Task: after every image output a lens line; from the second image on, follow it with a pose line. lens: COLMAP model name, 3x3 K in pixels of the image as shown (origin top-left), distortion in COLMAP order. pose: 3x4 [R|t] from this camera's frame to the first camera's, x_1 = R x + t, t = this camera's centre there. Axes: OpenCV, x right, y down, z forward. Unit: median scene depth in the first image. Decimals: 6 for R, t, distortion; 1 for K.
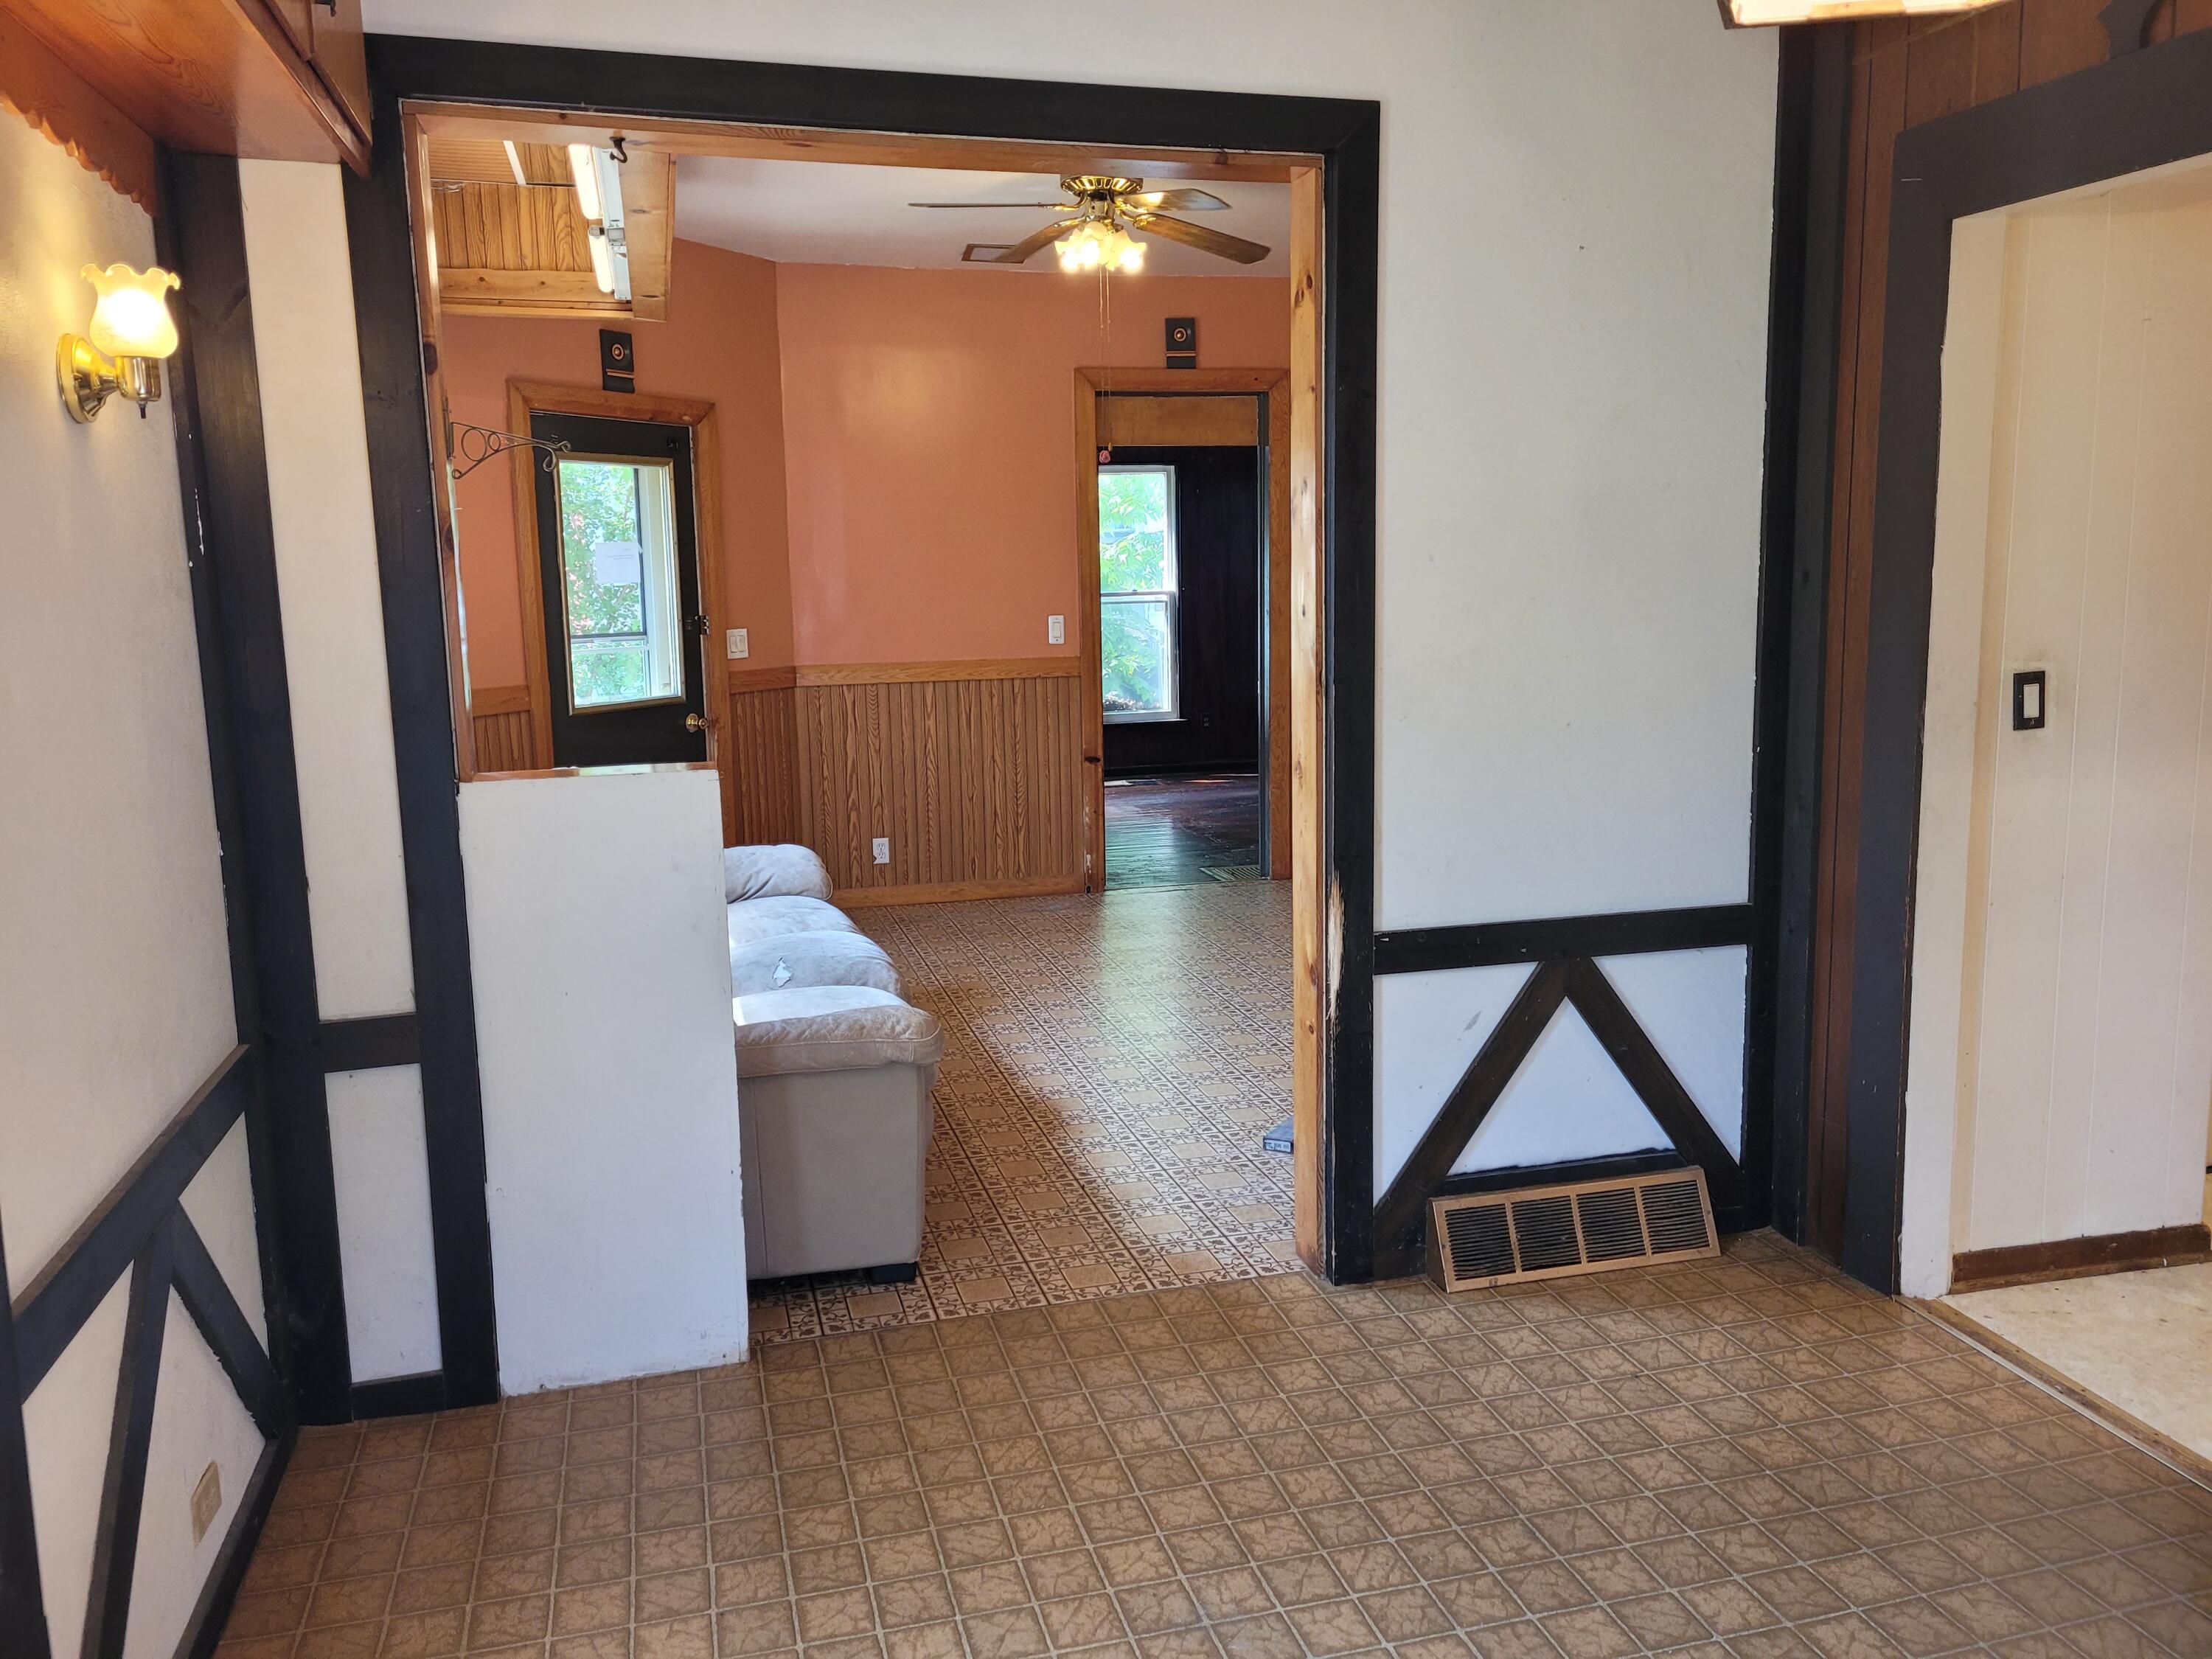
lens RADIAL K [[1665.7, 0, 1098.4], [0, 1665.7, 820.9], [0, 0, 1]] dist [0.058203, -0.052463]
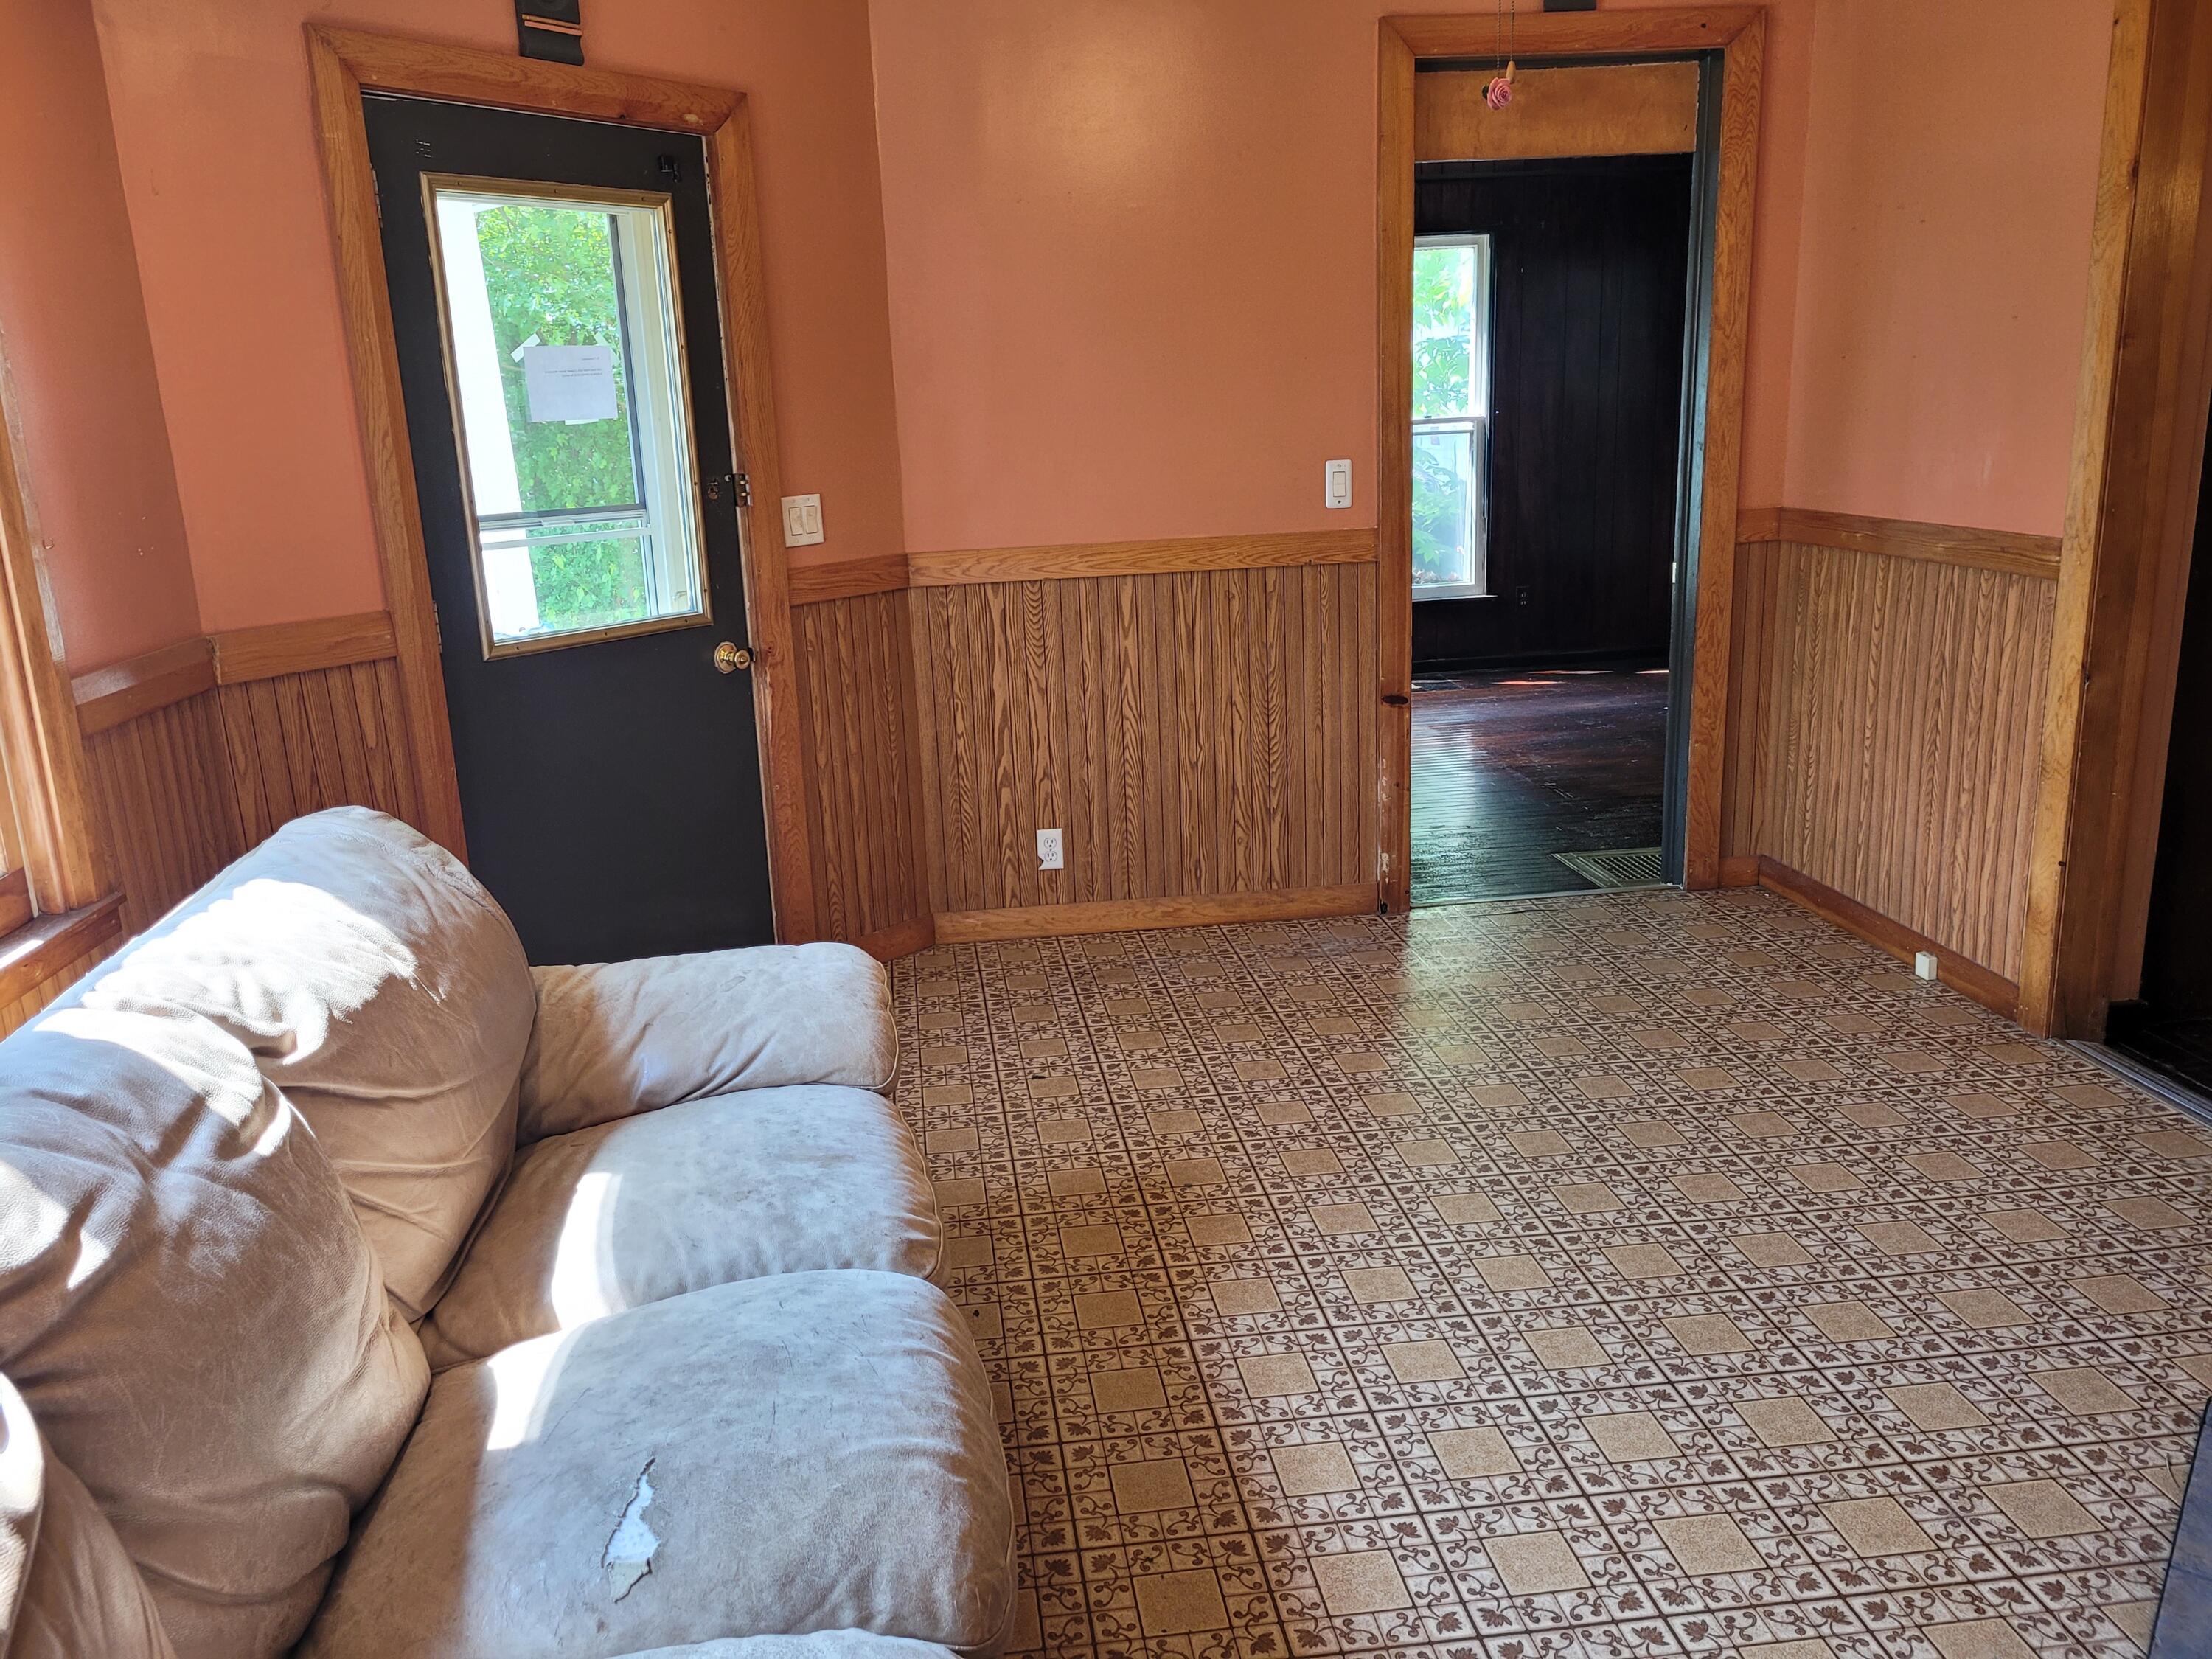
lens RADIAL K [[1665.7, 0, 1098.4], [0, 1665.7, 820.9], [0, 0, 1]] dist [0.058203, -0.052463]
pose [[0.990337, 0.011956, -0.138163, -0.026530], [0.001464, 0.995320, 0.096624, -0.053224], [0.138671, -0.095892, 0.985685, 0.390824]]
